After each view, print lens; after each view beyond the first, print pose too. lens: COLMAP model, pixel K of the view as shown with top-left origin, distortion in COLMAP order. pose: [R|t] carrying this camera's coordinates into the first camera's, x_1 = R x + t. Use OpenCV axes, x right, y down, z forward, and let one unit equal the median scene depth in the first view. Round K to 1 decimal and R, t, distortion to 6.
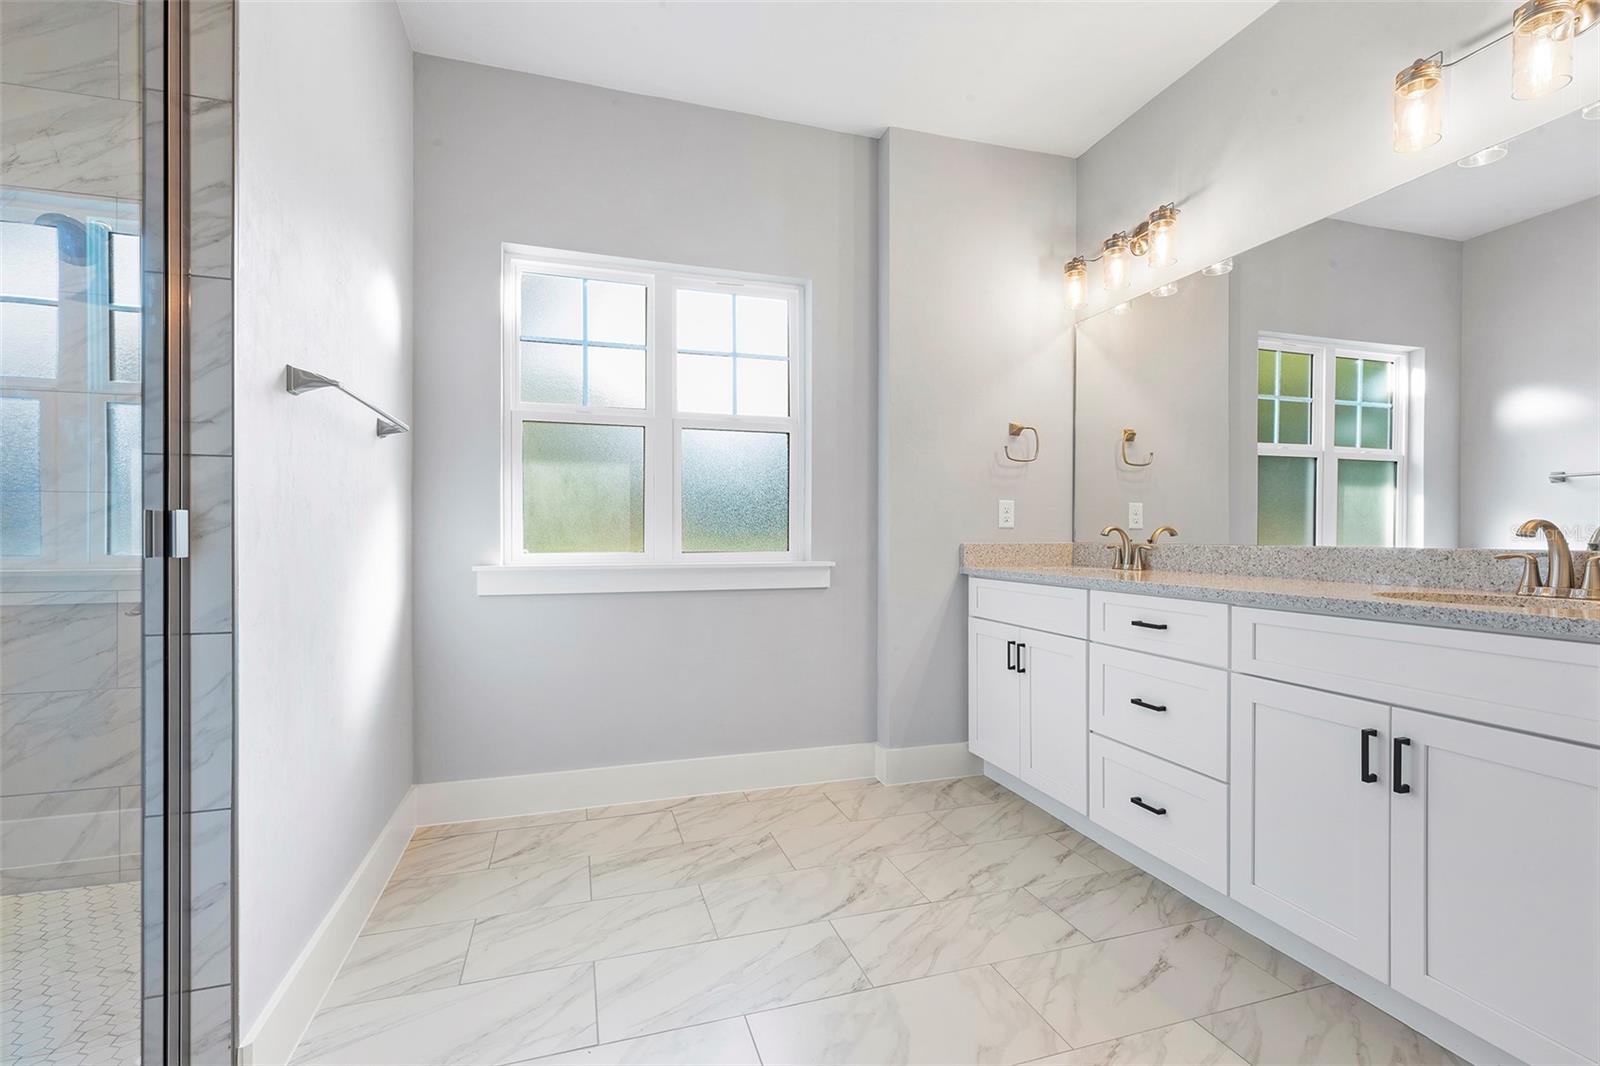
lens RADIAL K [[716.7, 0, 802.1], [0, 716.7, 536.4], [0, 0, 1]] dist [0.002426, -0.000756]
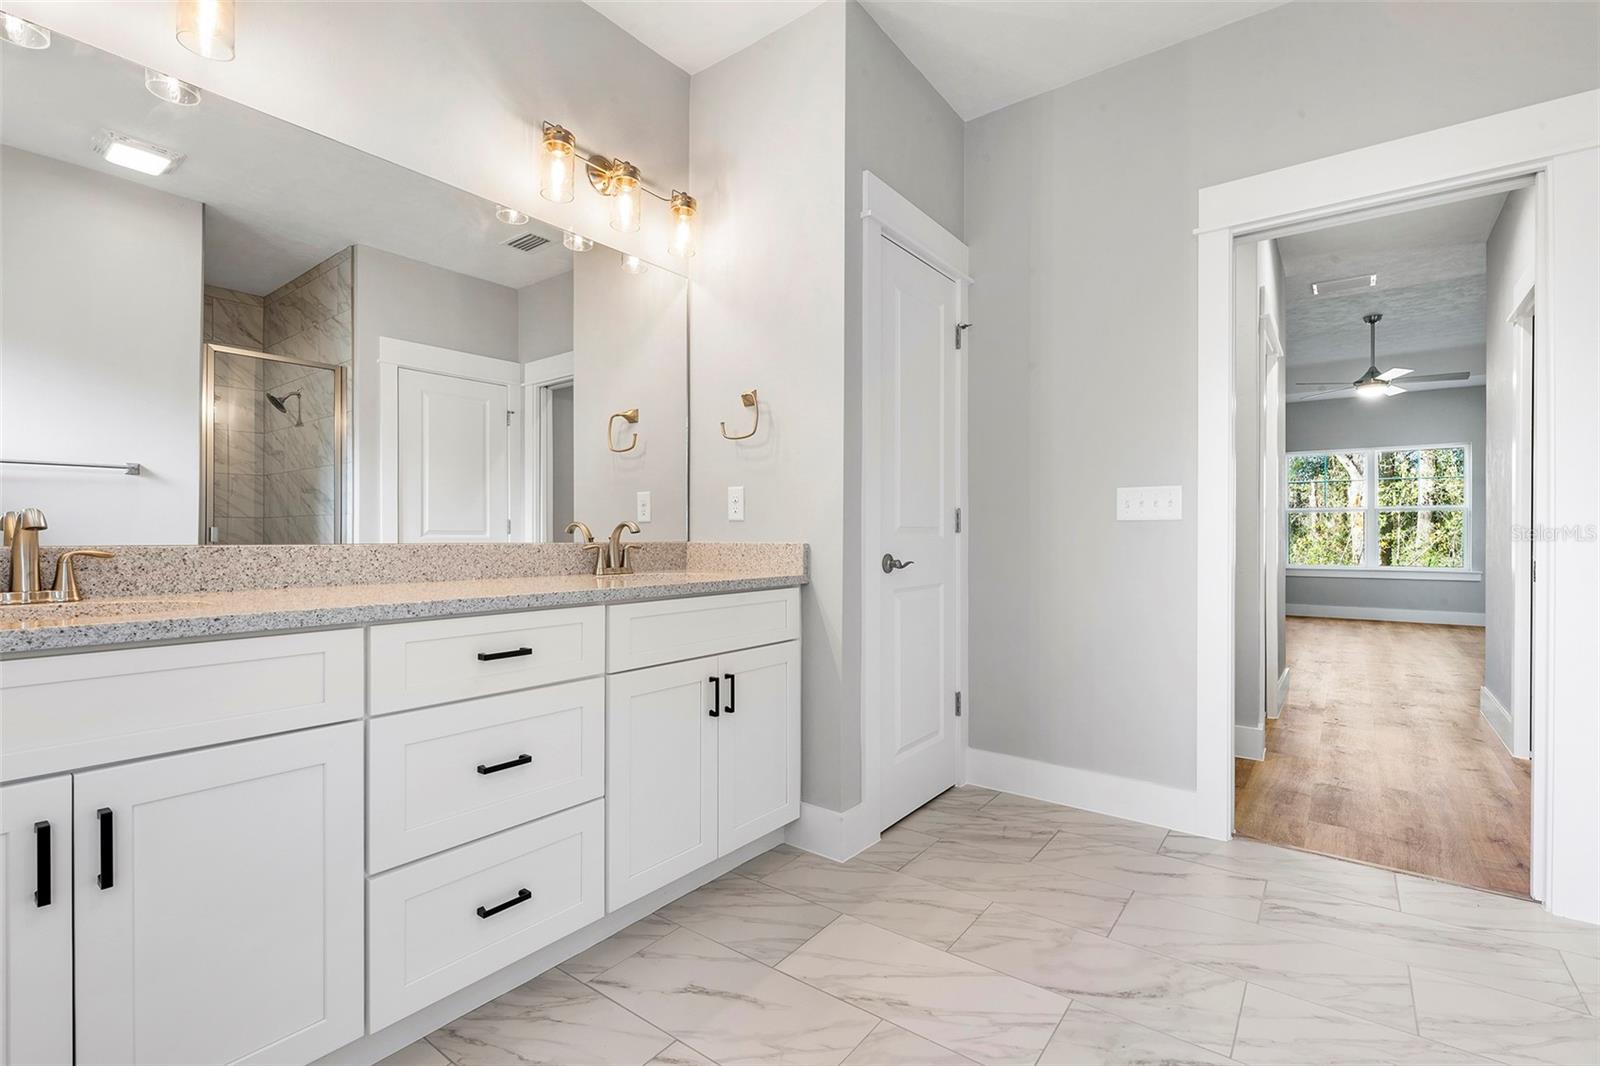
lens RADIAL K [[716.7, 0, 808.2], [0, 716.7, 536.4], [0, 0, 1]] dist [0.002426, -0.000756]
pose [[-0.577707, -0.005611, 0.816225, -0.325295], [-0.002638, 0.999984, 0.005007, -0.000637], [-0.816240, 0.000739, -0.577713, 1.329310]]
